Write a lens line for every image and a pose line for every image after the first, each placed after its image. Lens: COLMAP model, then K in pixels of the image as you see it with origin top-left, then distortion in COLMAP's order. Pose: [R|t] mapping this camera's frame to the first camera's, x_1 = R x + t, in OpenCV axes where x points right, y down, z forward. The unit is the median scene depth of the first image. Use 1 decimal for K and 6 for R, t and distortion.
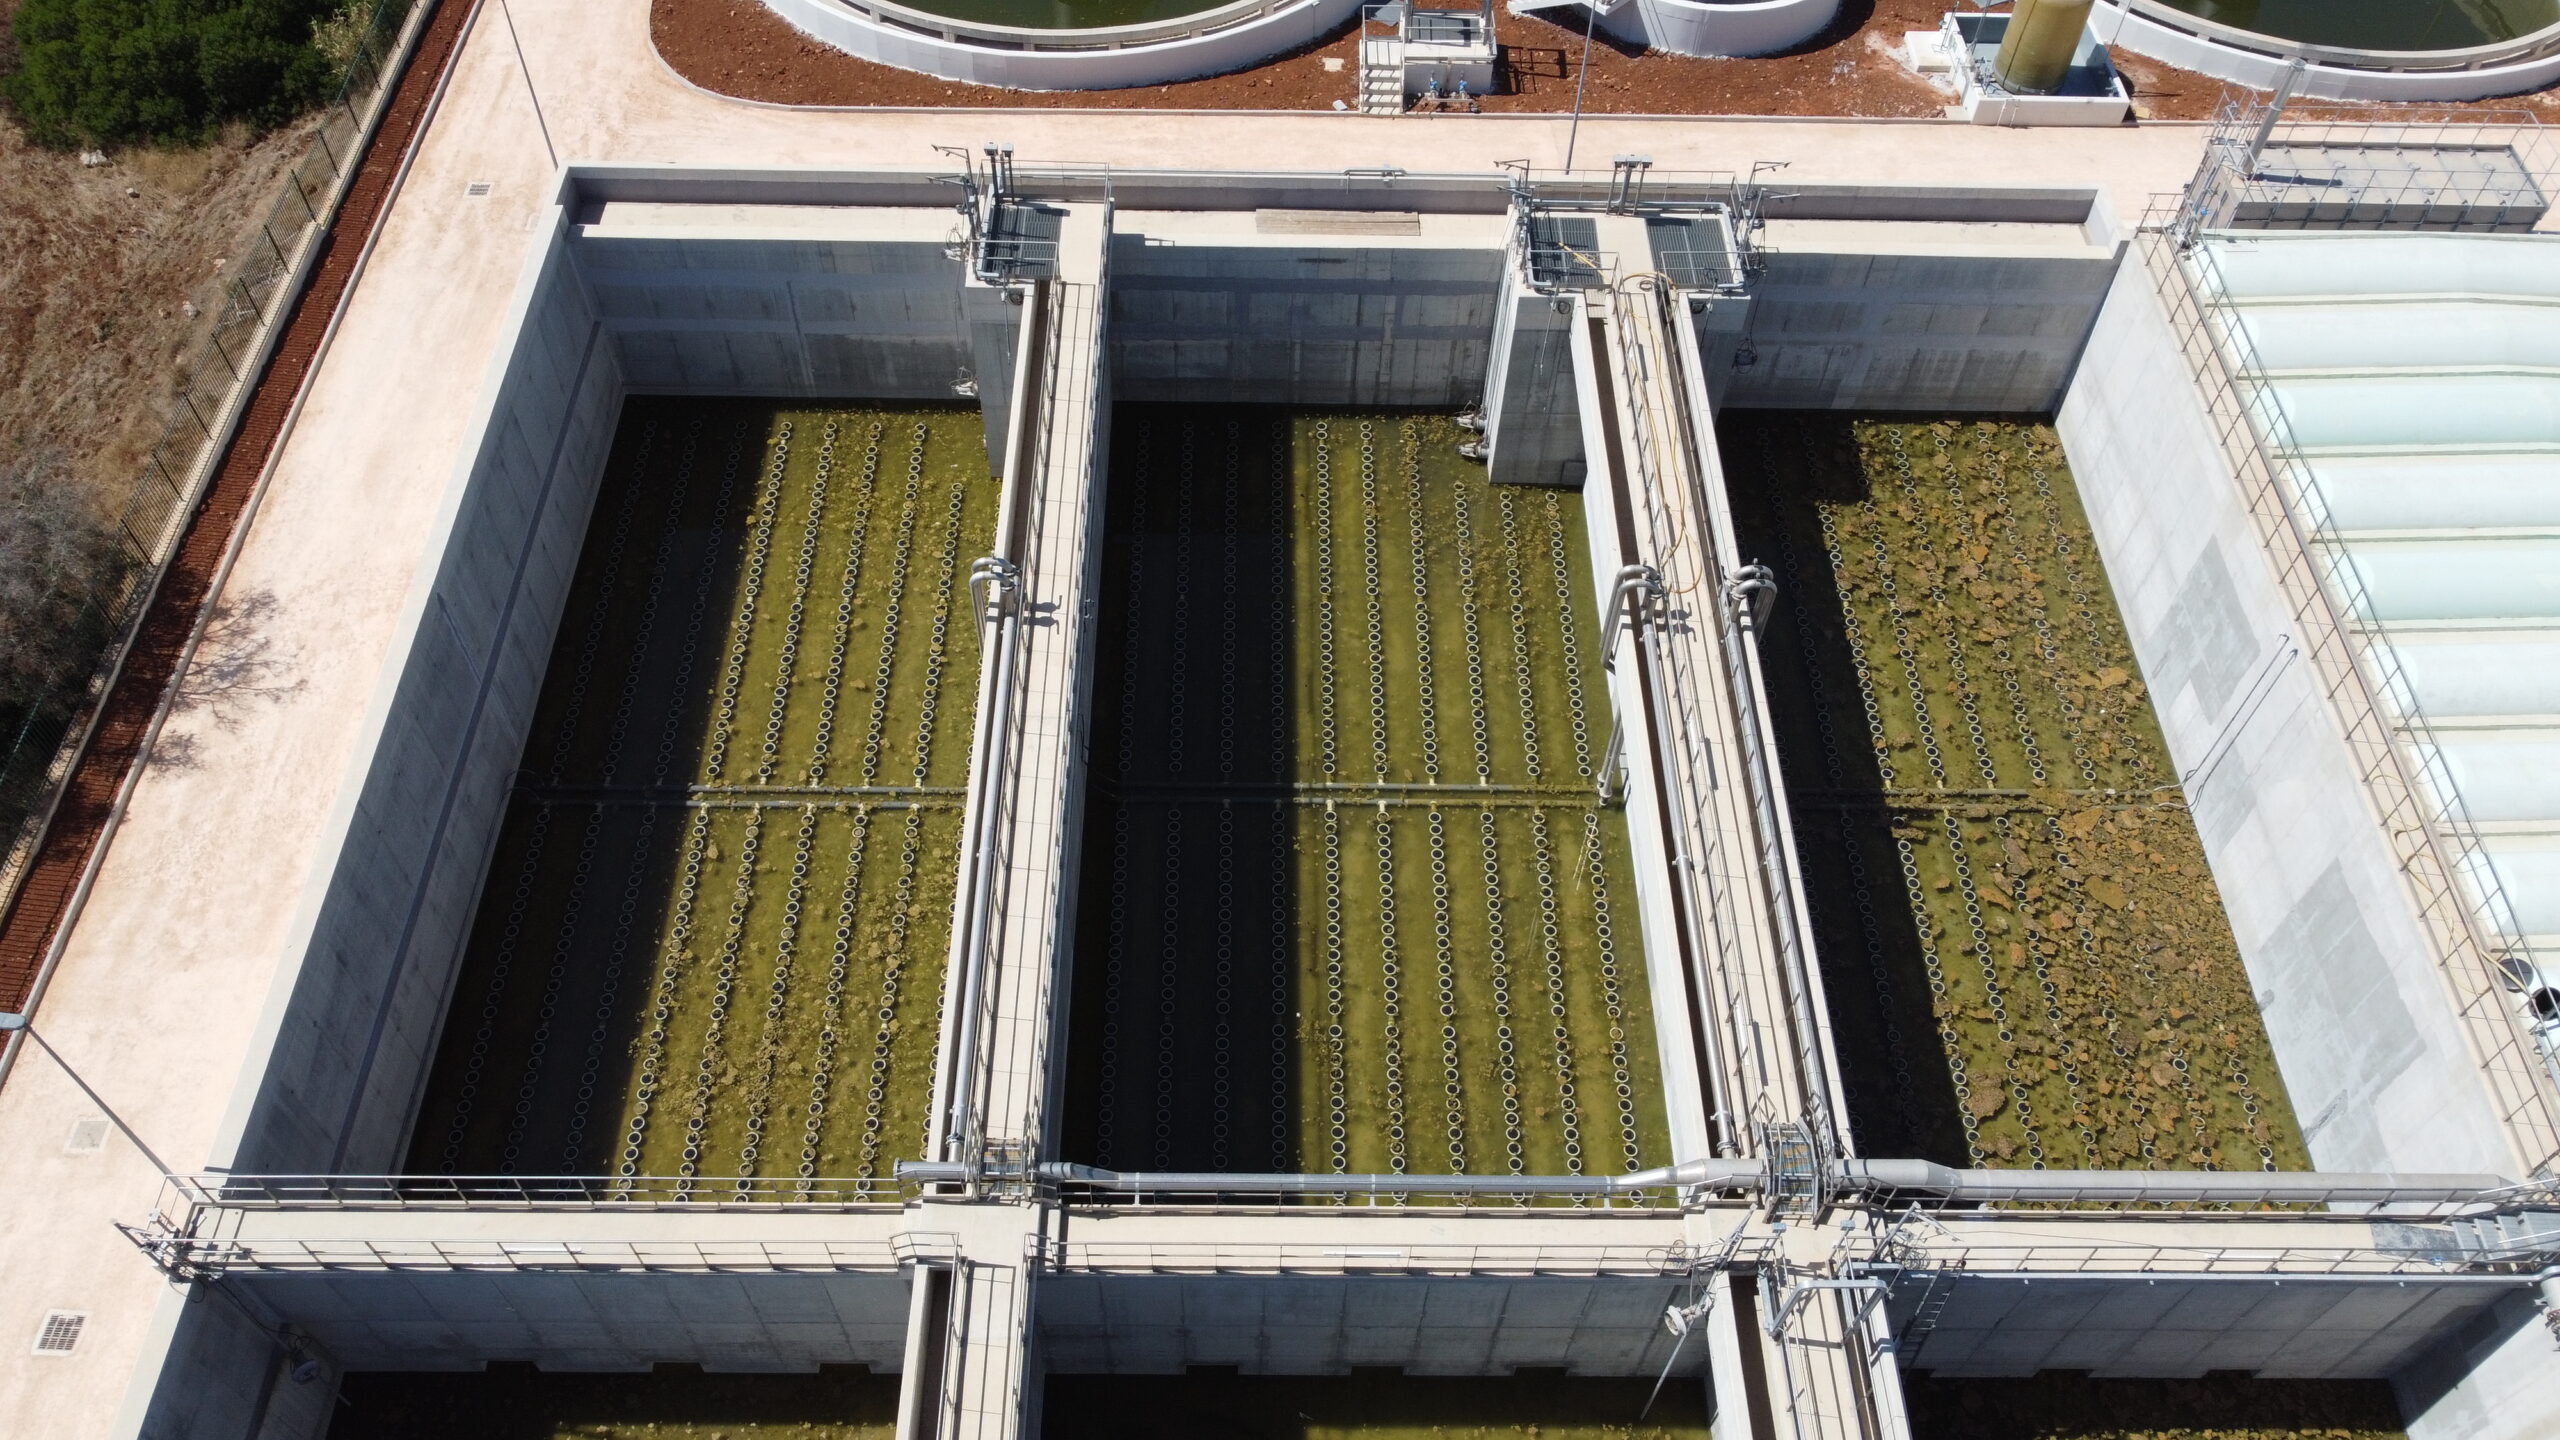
lens RADIAL K [[1939.7, 0, 1278.4], [0, 1939.7, 723.7], [0, 0, 1]] dist [-0.000969, 0.000989]
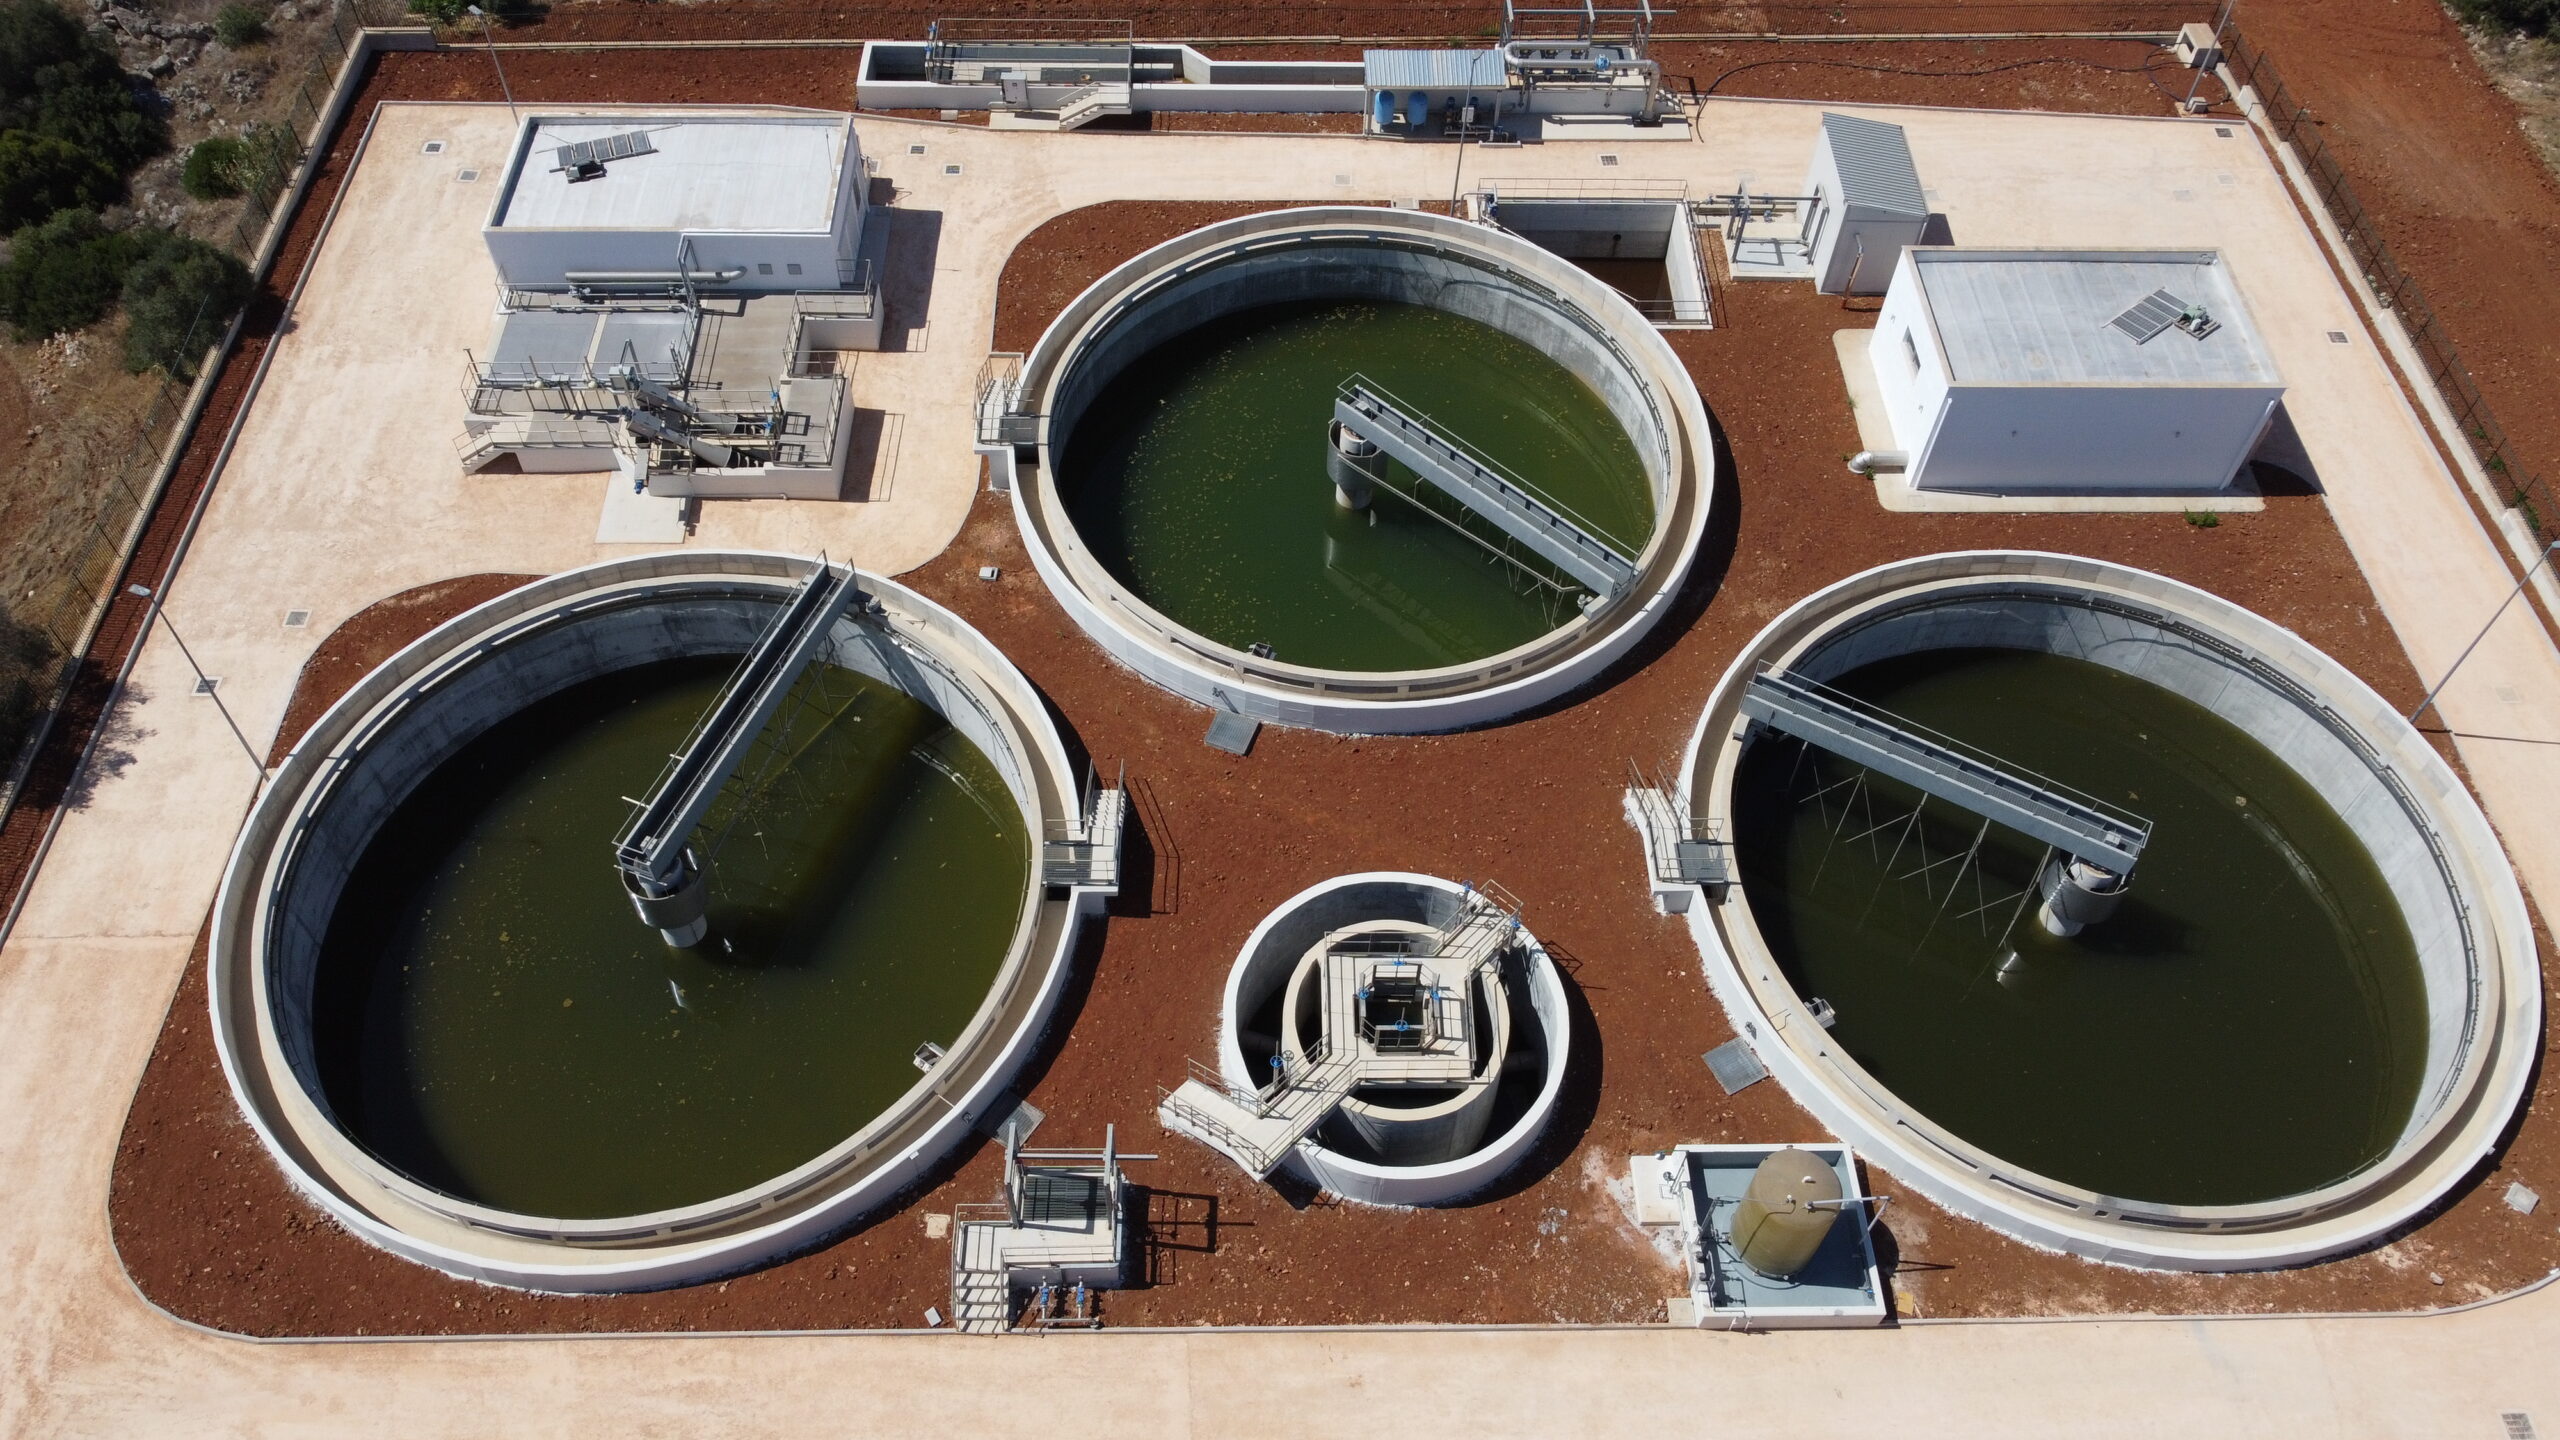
lens RADIAL K [[1939.7, 0, 1261.3], [0, 1939.7, 711.7], [0, 0, 1]] dist [-0.000969, 0.000989]
pose [[0.999953, -0.006573, 0.007113, 0.184772], [0.006572, 0.999978, 0.000183, -0.635365], [-0.007114, -0.000136, 0.999975, 0.192885]]
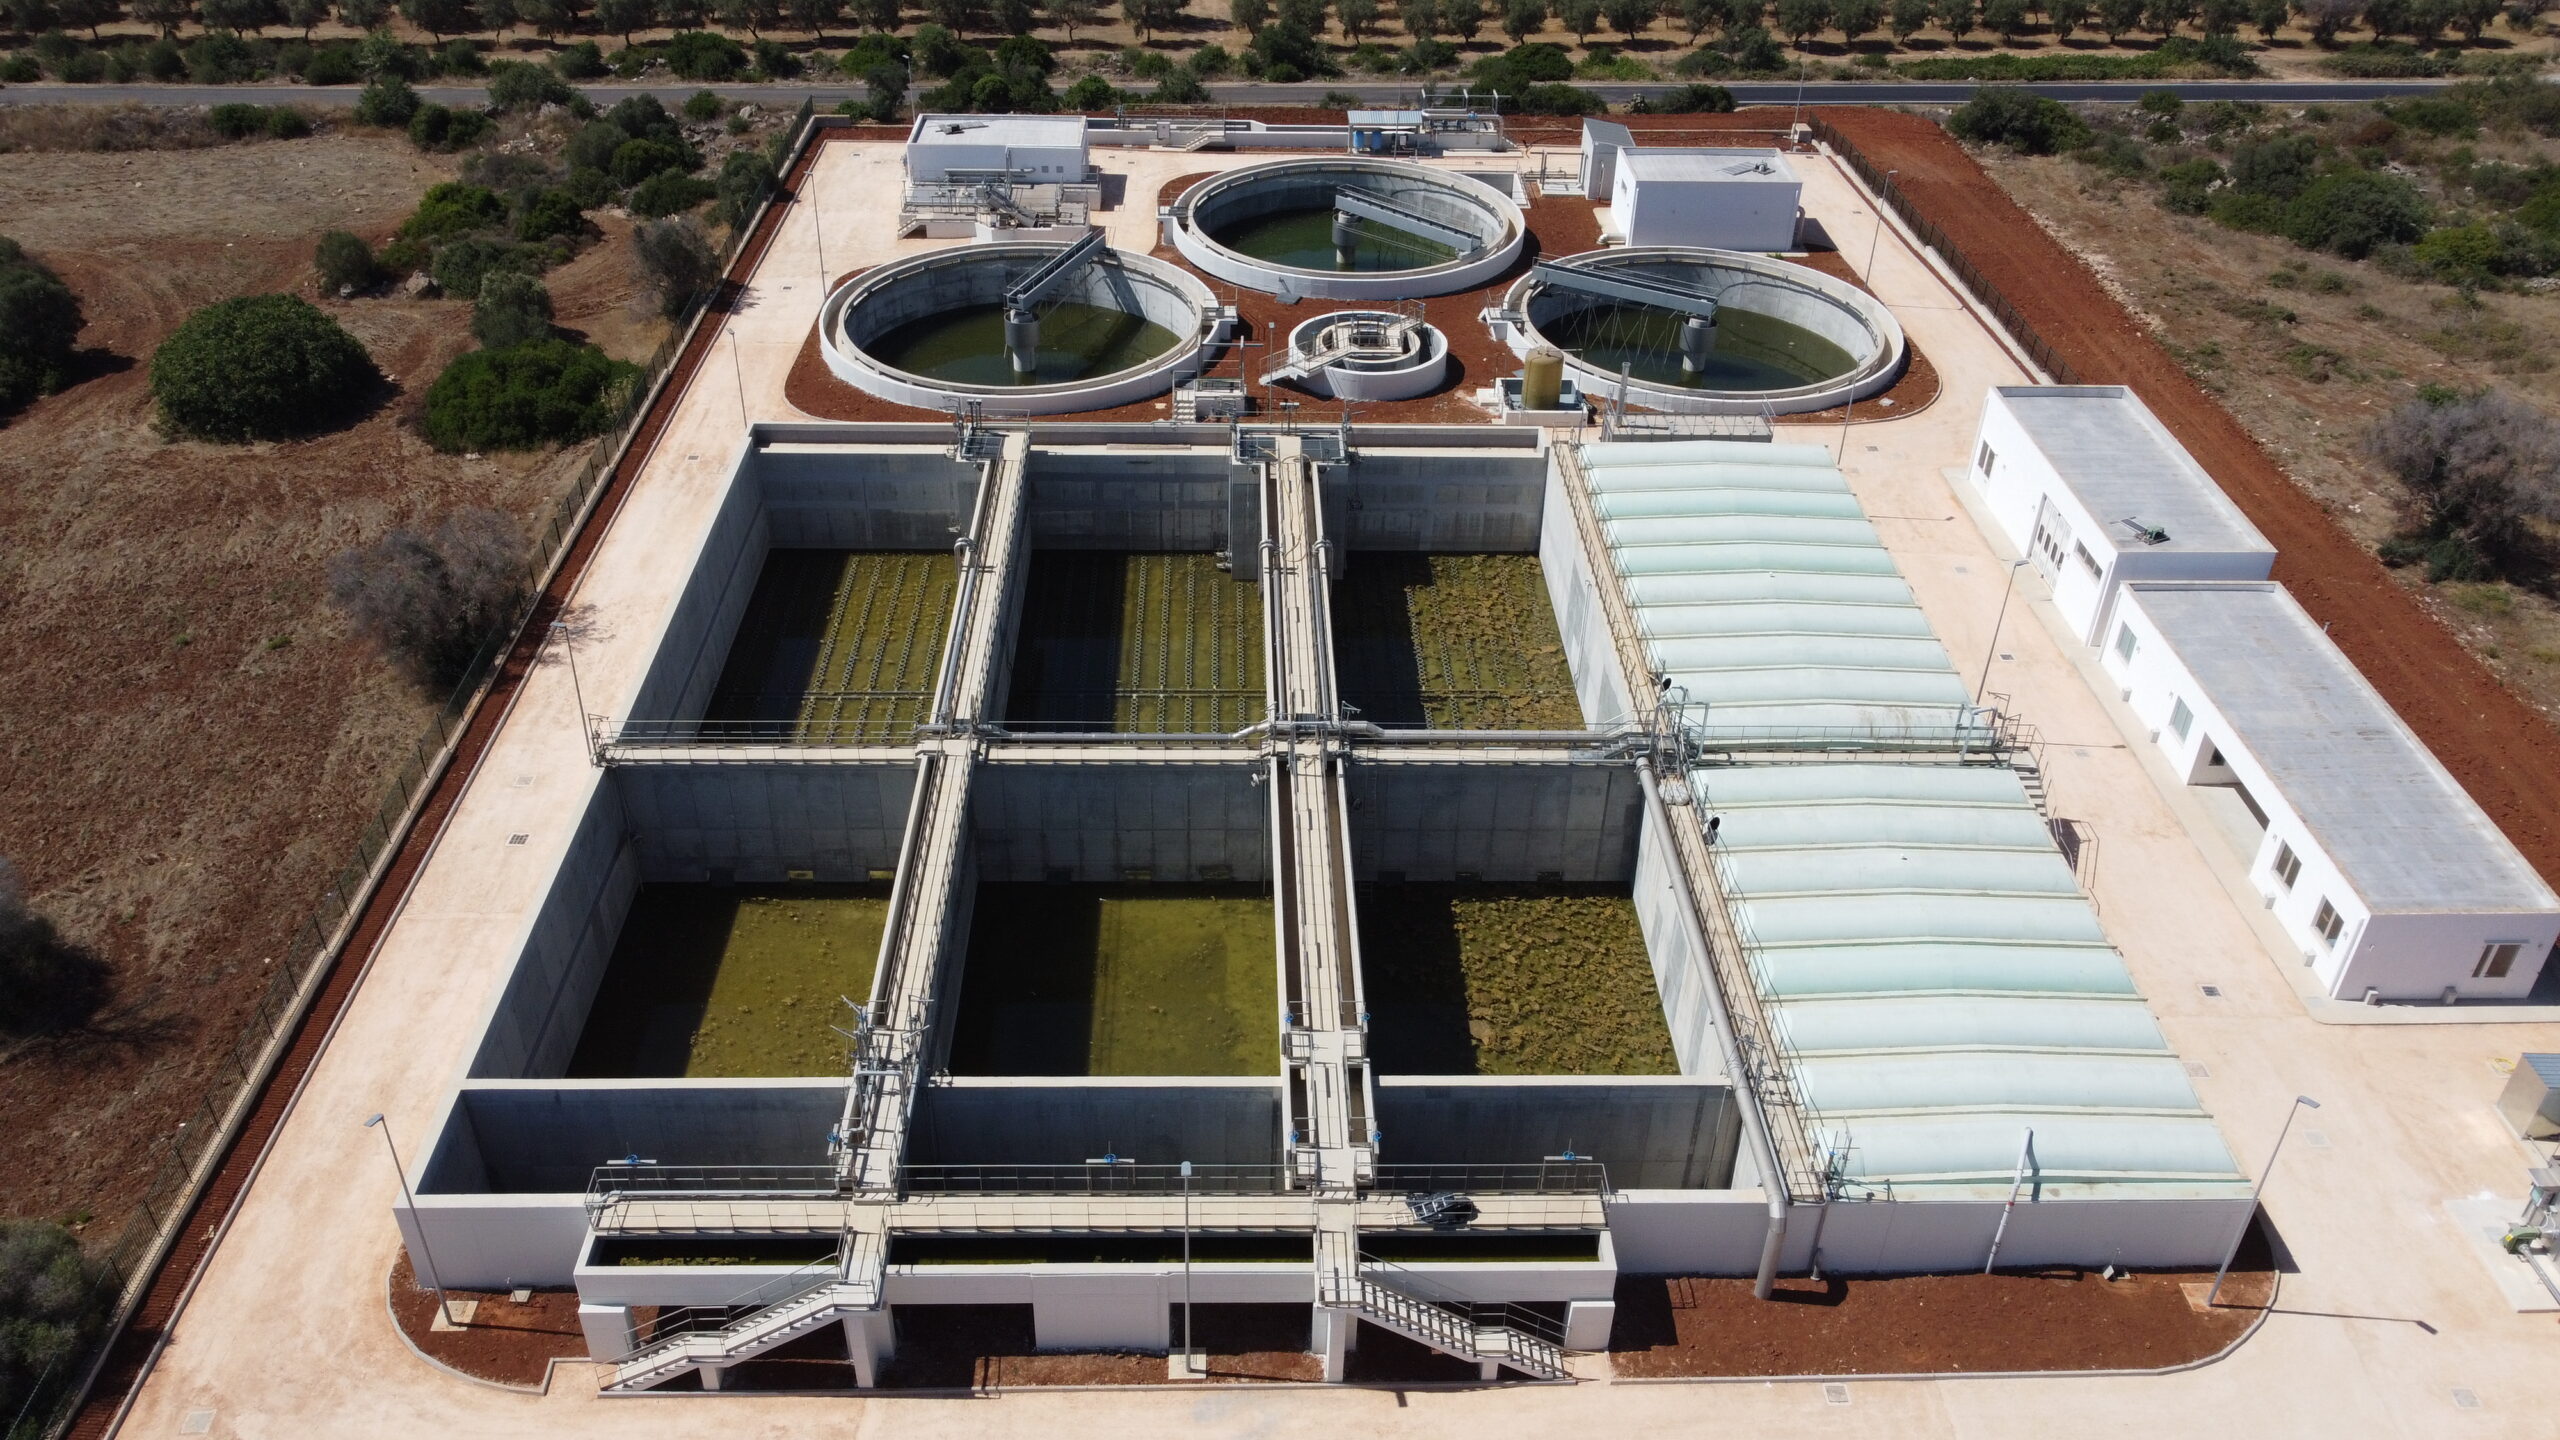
lens RADIAL K [[1939.7, 0, 1276.8], [0, 1939.7, 725.2], [0, 0, 1]] dist [-0.000969, 0.000989]
pose [[0.999803, -0.012572, 0.015332, 0.120393], [0.016719, 0.950252, -0.311034, 0.584189], [-0.010658, 0.311229, 0.950275, -0.726552]]
